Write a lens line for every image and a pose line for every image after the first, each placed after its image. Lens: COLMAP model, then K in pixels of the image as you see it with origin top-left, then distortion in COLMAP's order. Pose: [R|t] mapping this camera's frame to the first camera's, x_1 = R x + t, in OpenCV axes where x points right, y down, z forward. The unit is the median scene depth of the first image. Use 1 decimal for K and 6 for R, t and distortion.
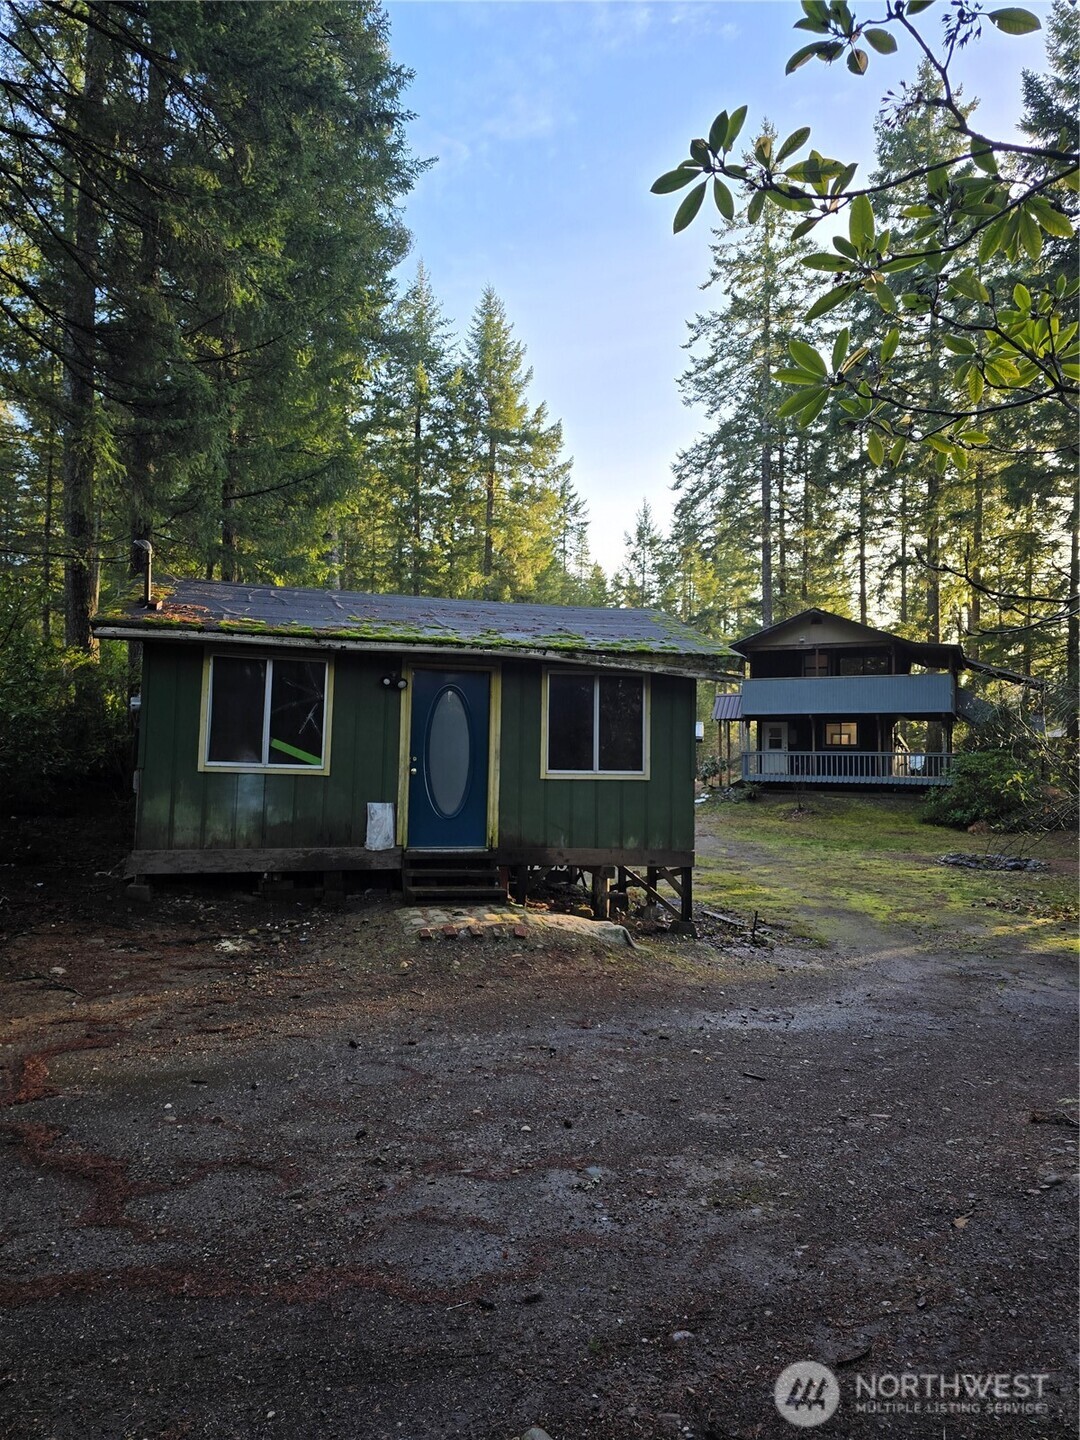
lens RADIAL K [[962.1, 0, 540.3], [0, 962.1, 715.0], [0, 0, 1]] dist [0.003547, -0.000491]
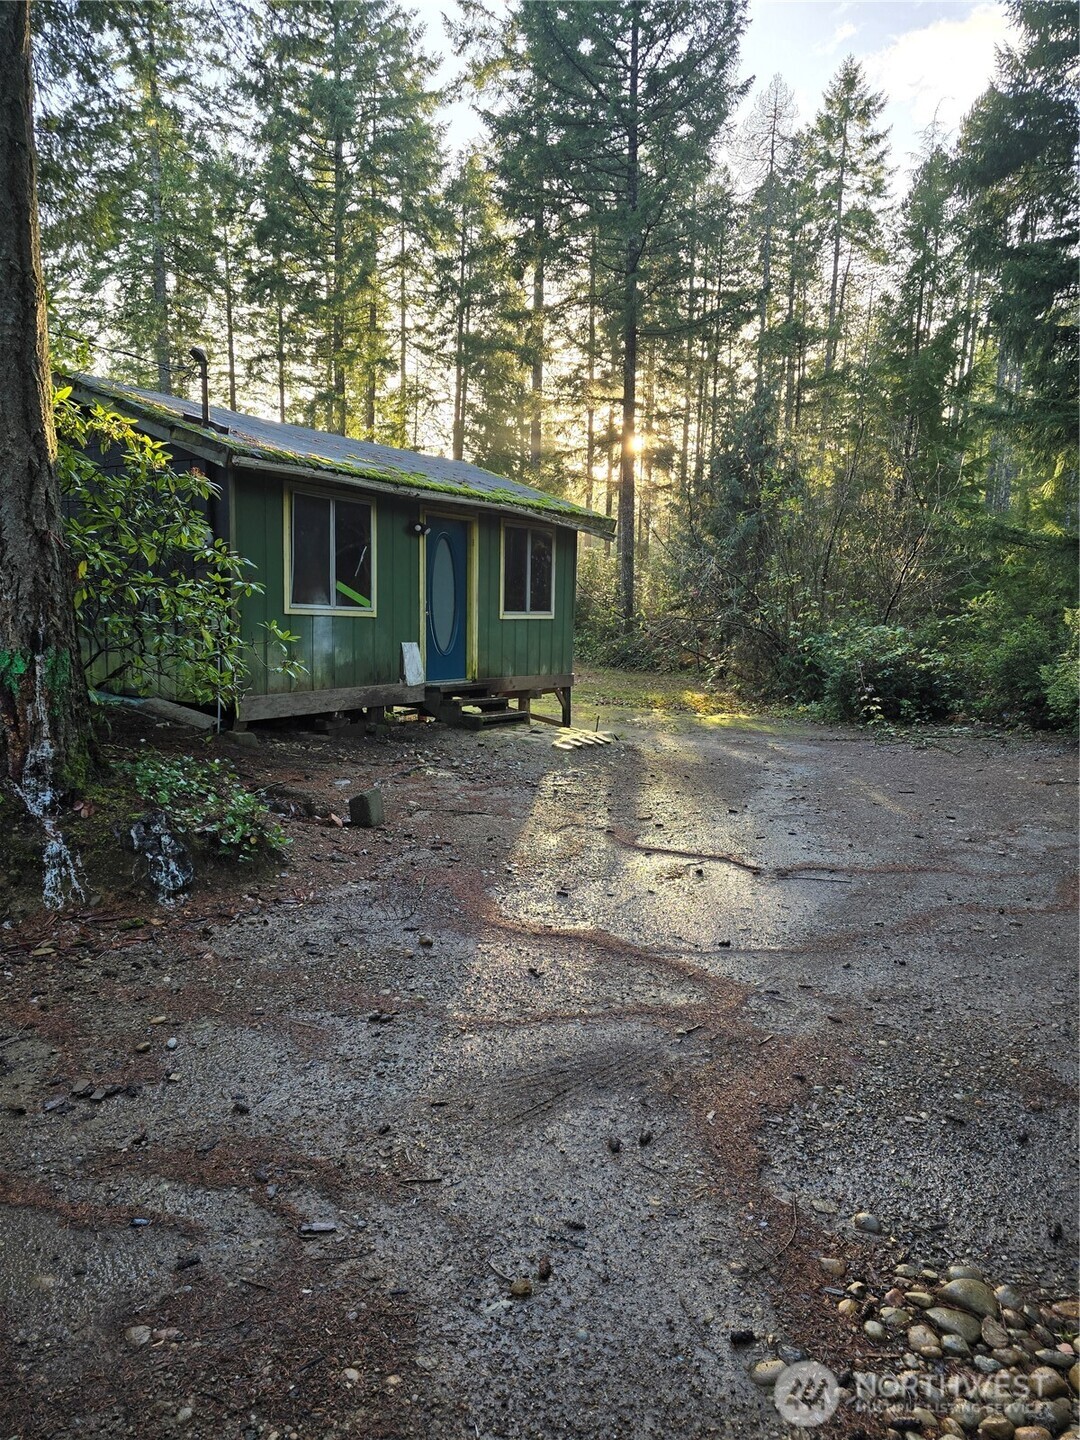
lens RADIAL K [[962.1, 0, 538.9], [0, 962.1, 723.1], [0, 0, 1]] dist [0.003547, -0.000491]
pose [[0.758538, -0.073914, 0.647423, -0.771500], [-0.050751, 0.983827, 0.171780, -0.012572], [-0.649649, -0.163159, 0.742519, 0.091254]]
